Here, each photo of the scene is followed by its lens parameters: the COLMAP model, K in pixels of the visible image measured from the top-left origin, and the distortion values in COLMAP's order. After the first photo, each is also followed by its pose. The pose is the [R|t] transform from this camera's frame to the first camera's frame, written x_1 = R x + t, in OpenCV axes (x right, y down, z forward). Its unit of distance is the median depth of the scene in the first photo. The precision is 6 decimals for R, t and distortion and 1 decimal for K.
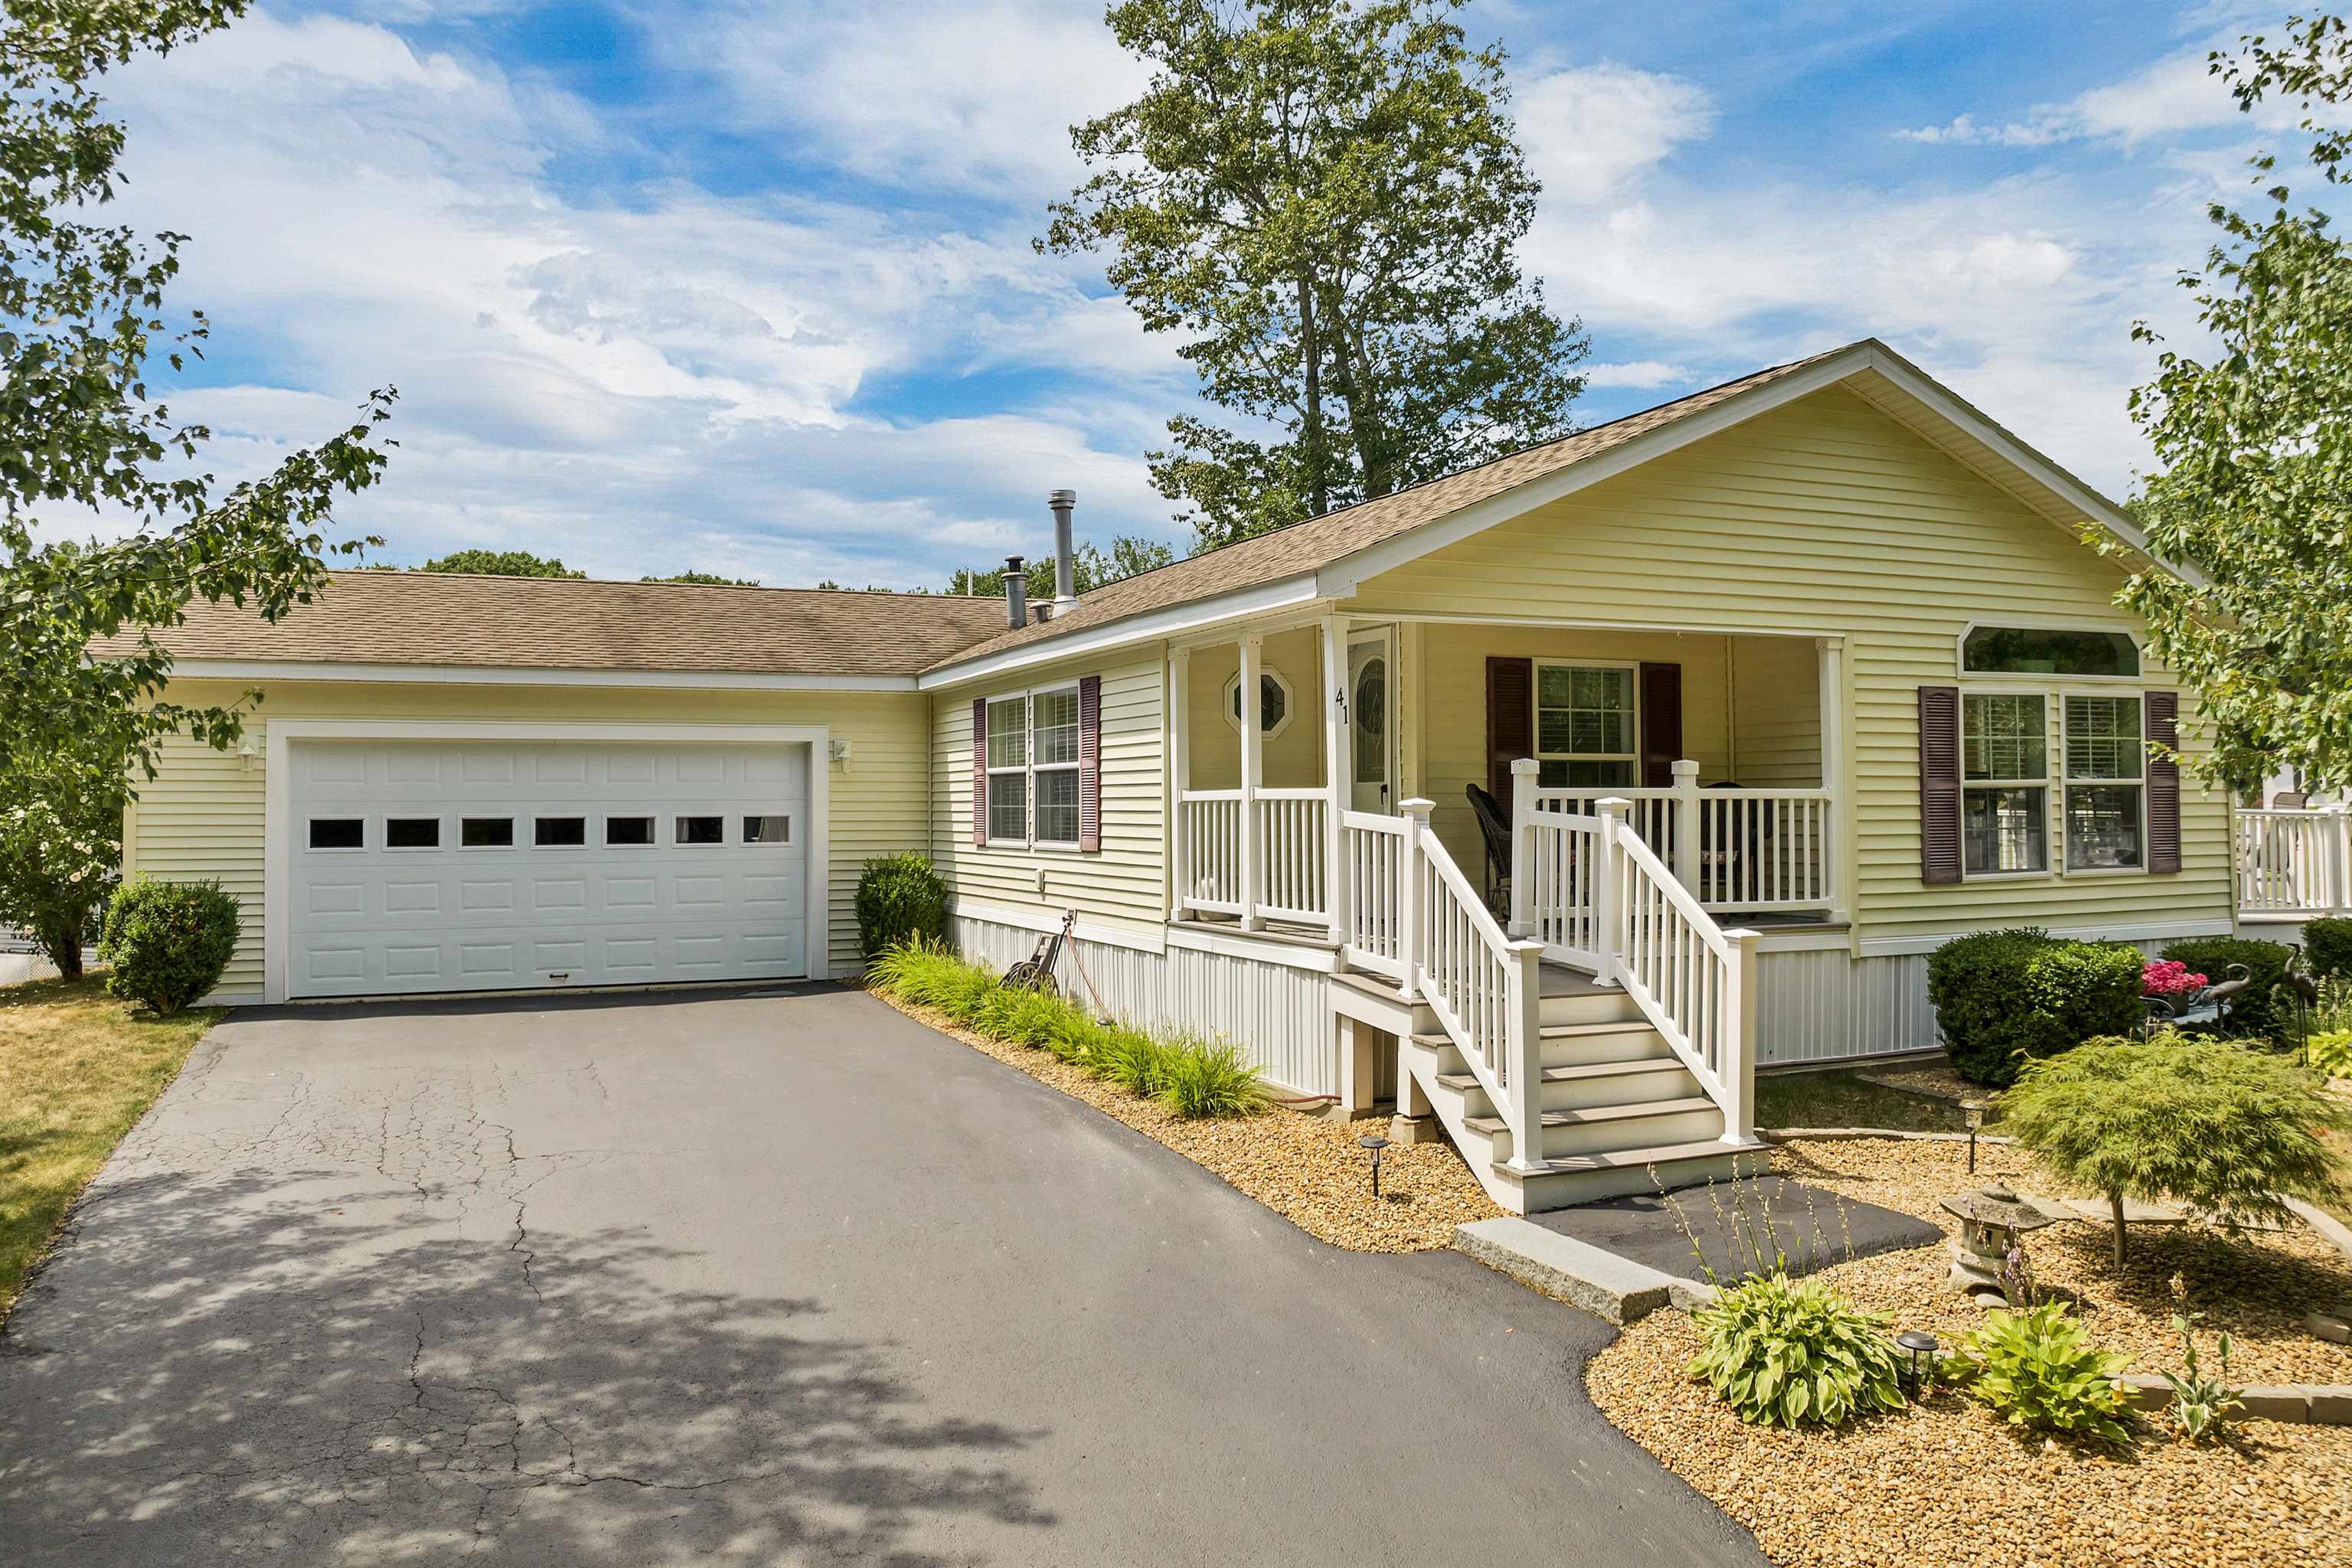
lens RADIAL K [[1672.3, 0, 1169.9], [0, 1672.3, 735.9], [0, 0, 1]] dist [-0.042799, -0.005856]
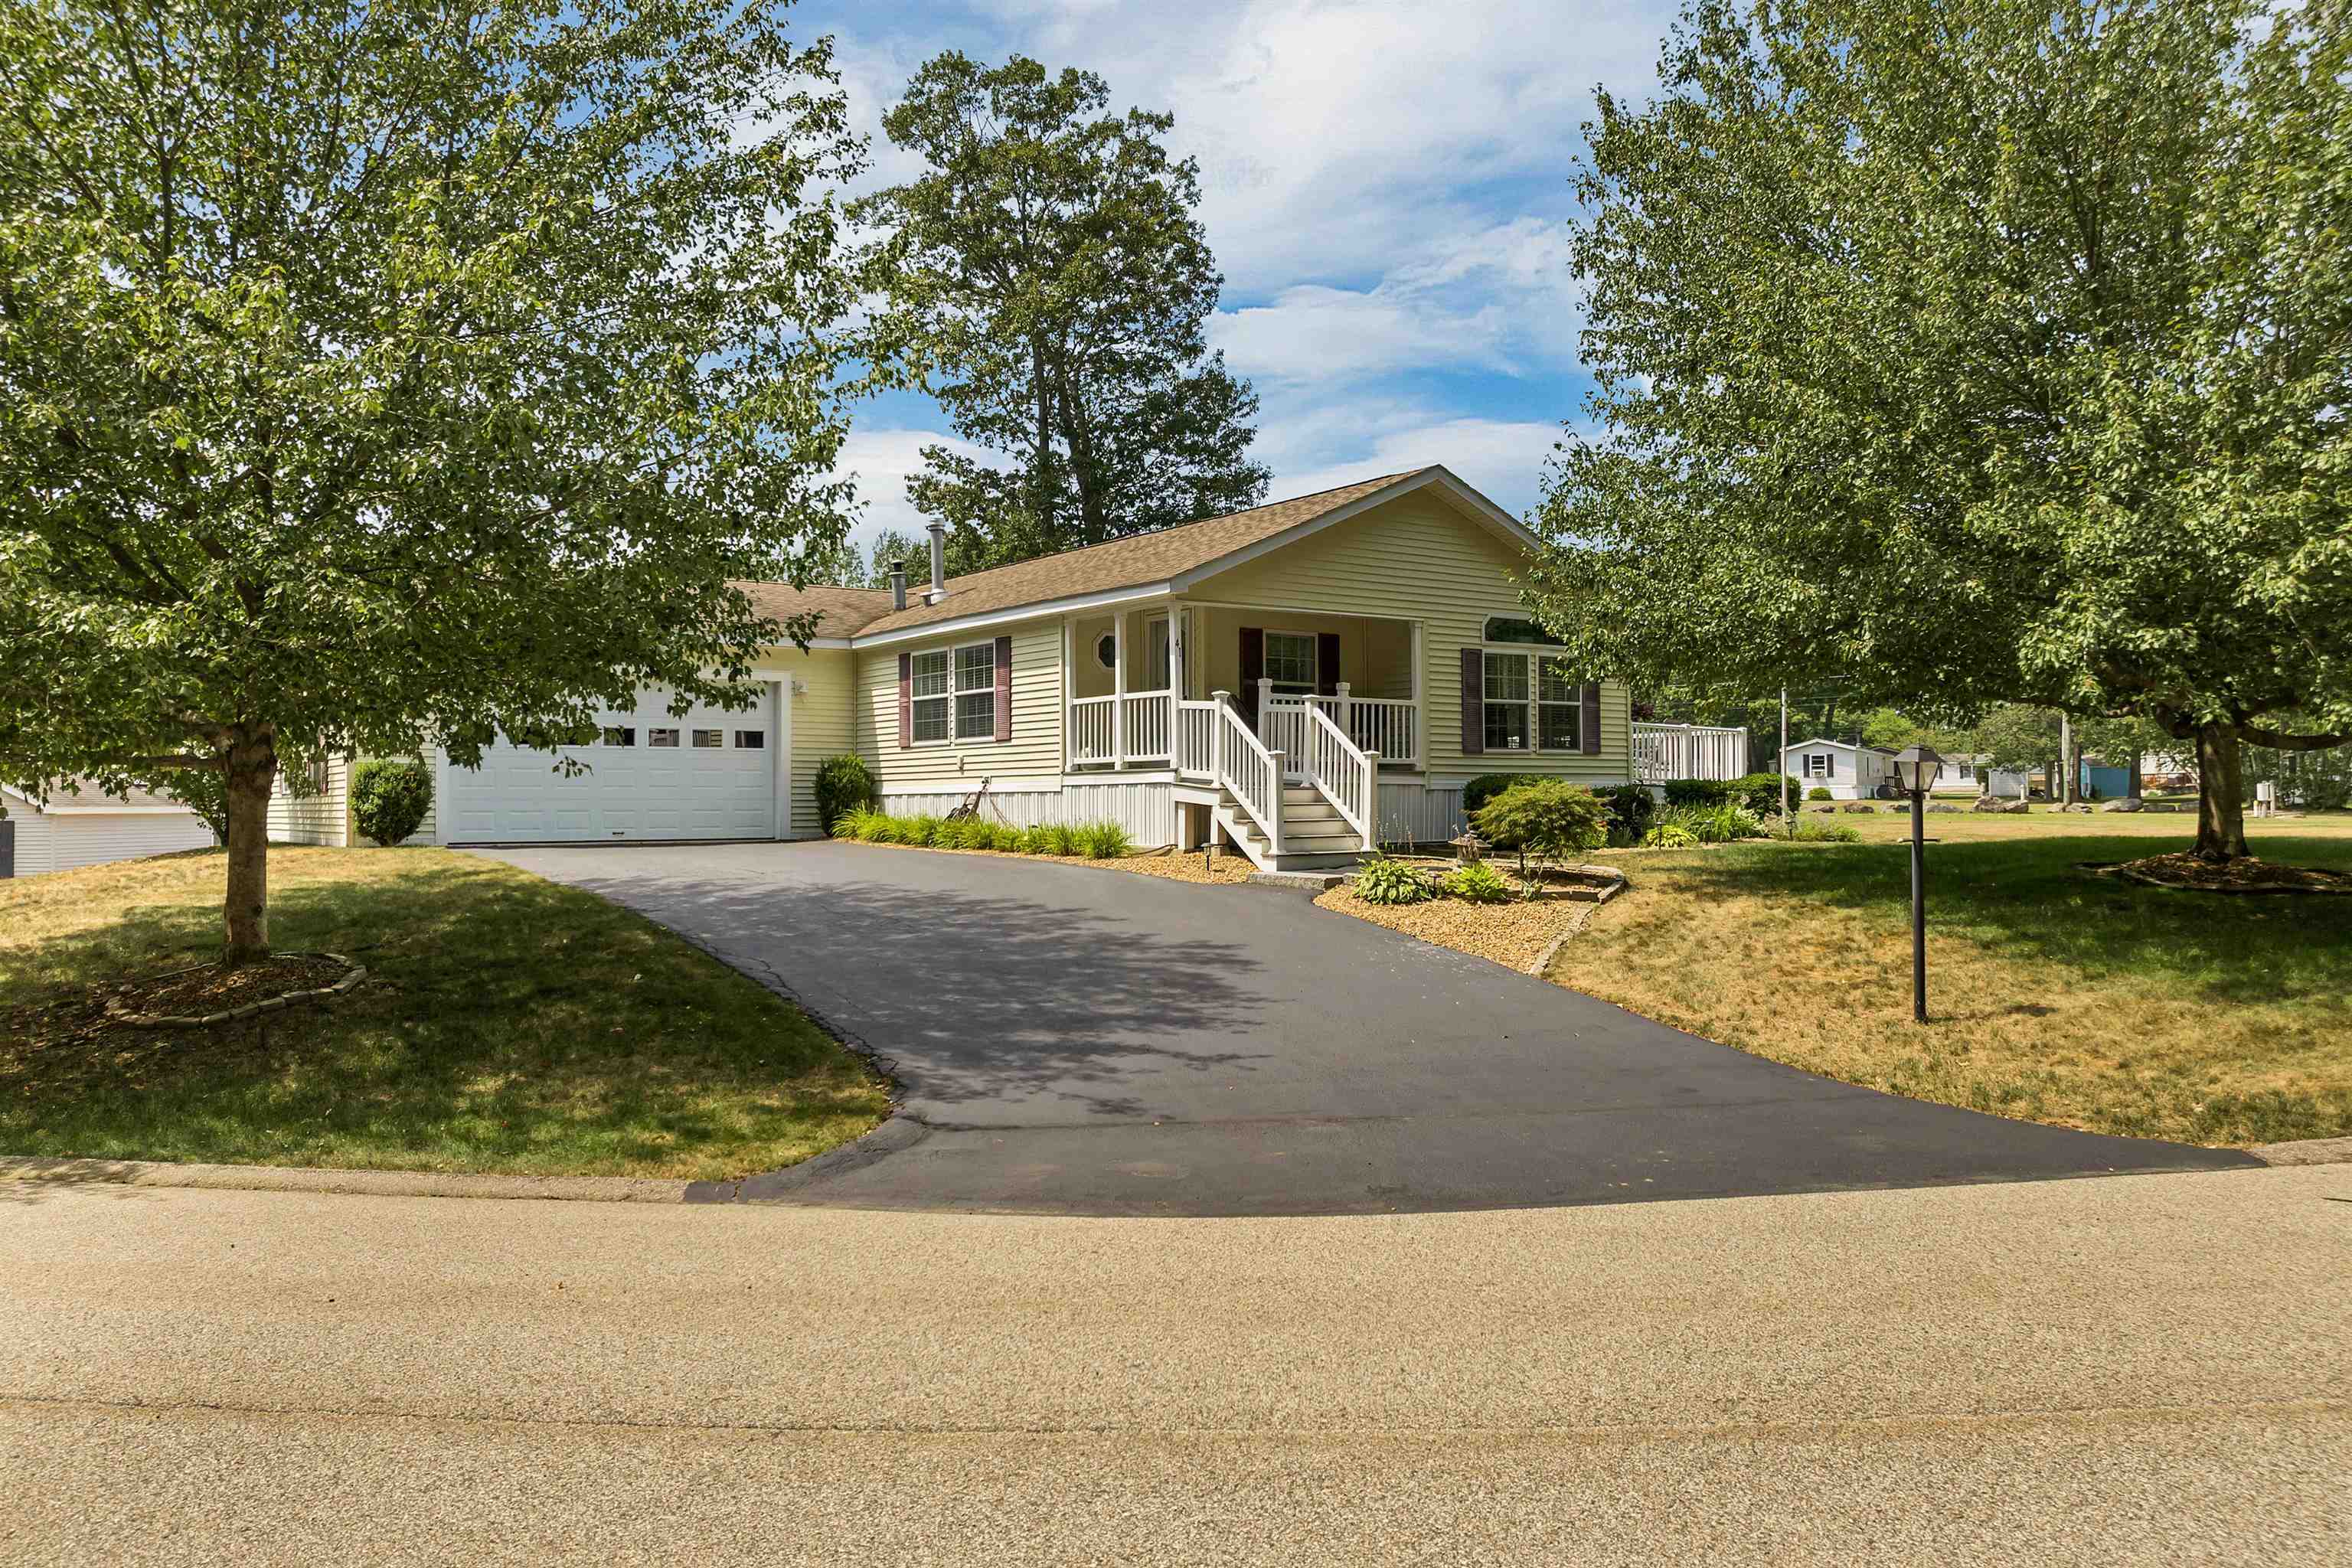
lens RADIAL K [[1672.3, 0, 1169.9], [0, 1672.3, 735.9], [0, 0, 1]] dist [-0.042799, -0.005856]
pose [[0.977373, 0.008062, 0.211371, -0.252429], [-0.007900, 0.999967, -0.001612, 0.069534], [-0.211377, -0.000094, 0.977405, -0.726186]]
